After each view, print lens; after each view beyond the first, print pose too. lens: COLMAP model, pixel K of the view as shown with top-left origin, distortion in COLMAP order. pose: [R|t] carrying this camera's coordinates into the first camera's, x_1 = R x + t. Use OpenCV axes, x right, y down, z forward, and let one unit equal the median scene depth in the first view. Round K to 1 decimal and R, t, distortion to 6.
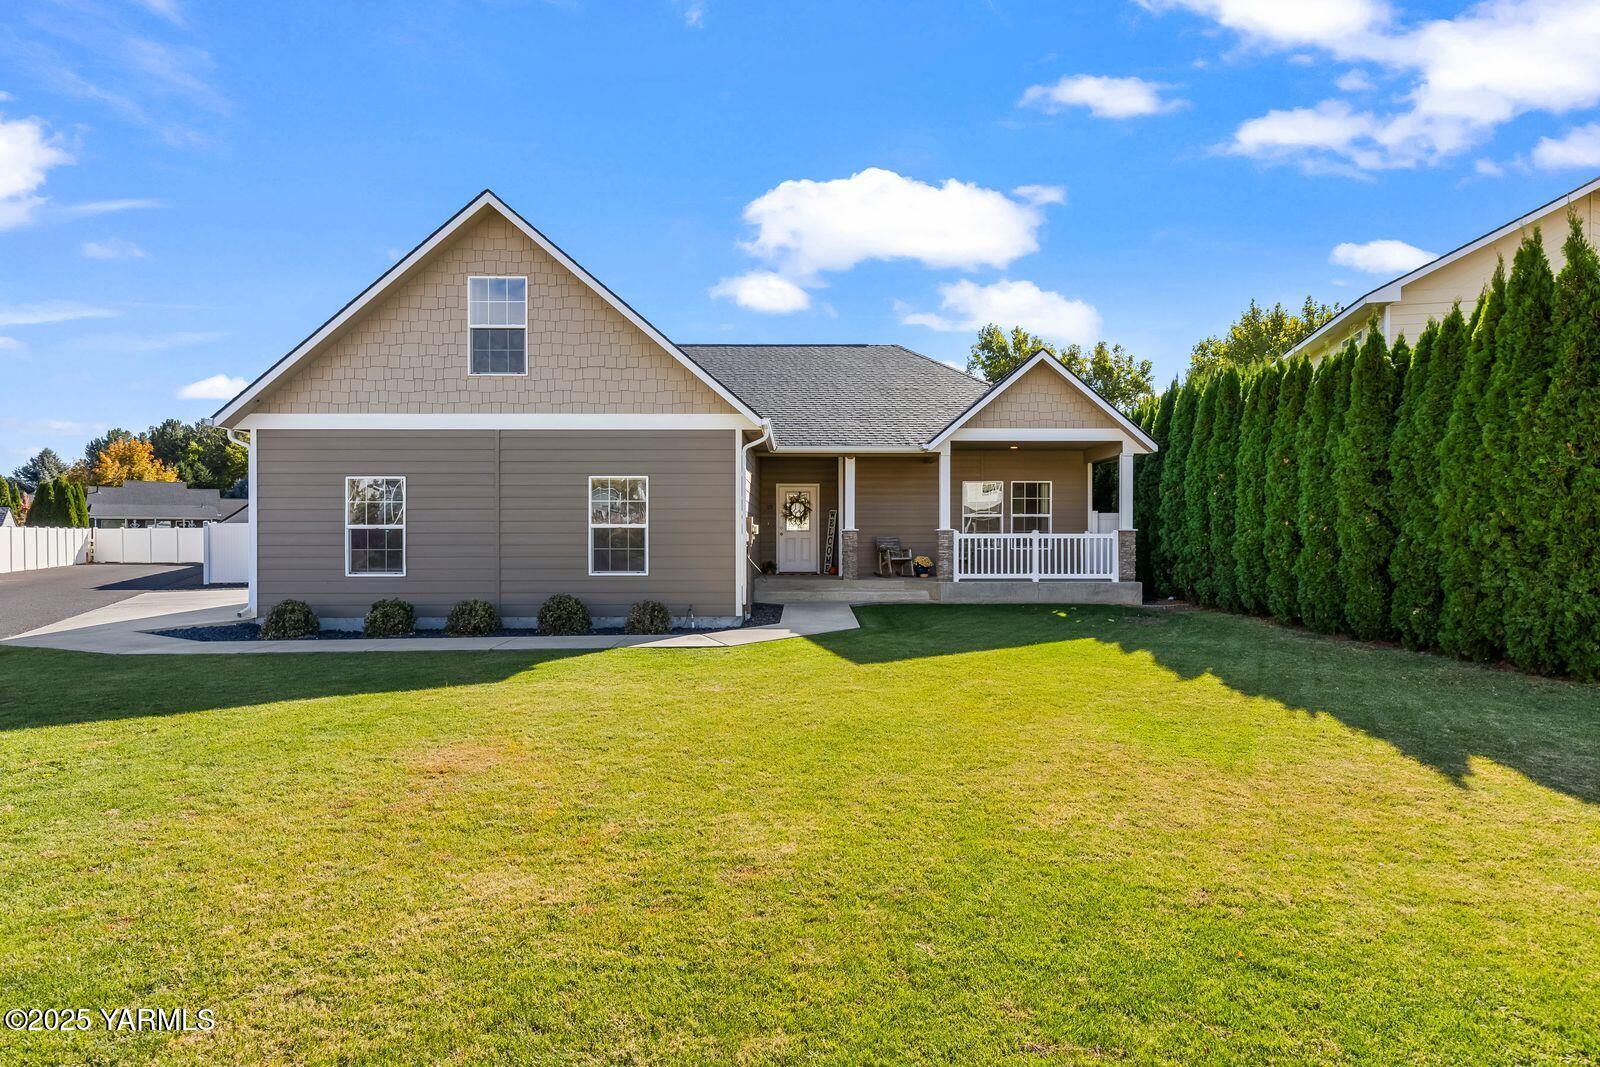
lens RADIAL K [[733.6, 0, 804.5], [0, 733.6, 536.0], [0, 0, 1]] dist [0.003645, -0.000030]
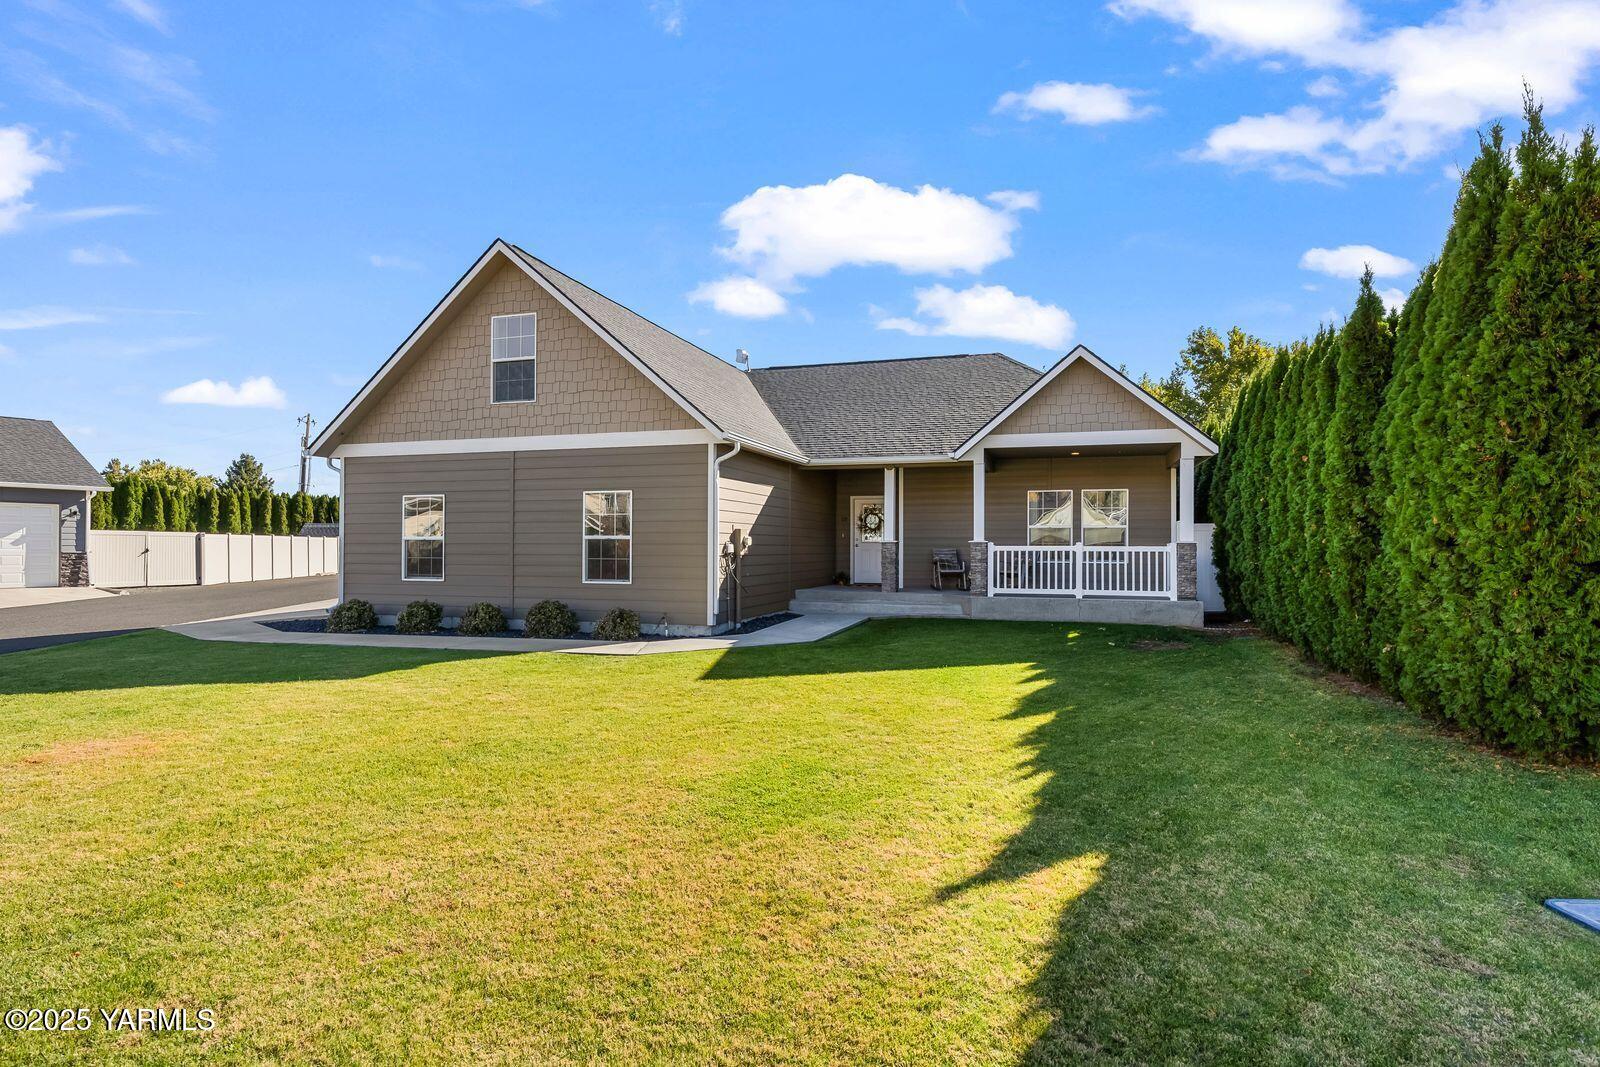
lens RADIAL K [[695.9, 0, 802.7], [0, 695.9, 541.9], [0, 0, 1]] dist [-0.002333, -0.000359]
pose [[0.966325, 0.002007, -0.257316, 0.276290], [-0.004086, 0.999963, -0.007546, -0.000775], [0.257292, 0.008343, 0.966298, 0.090057]]
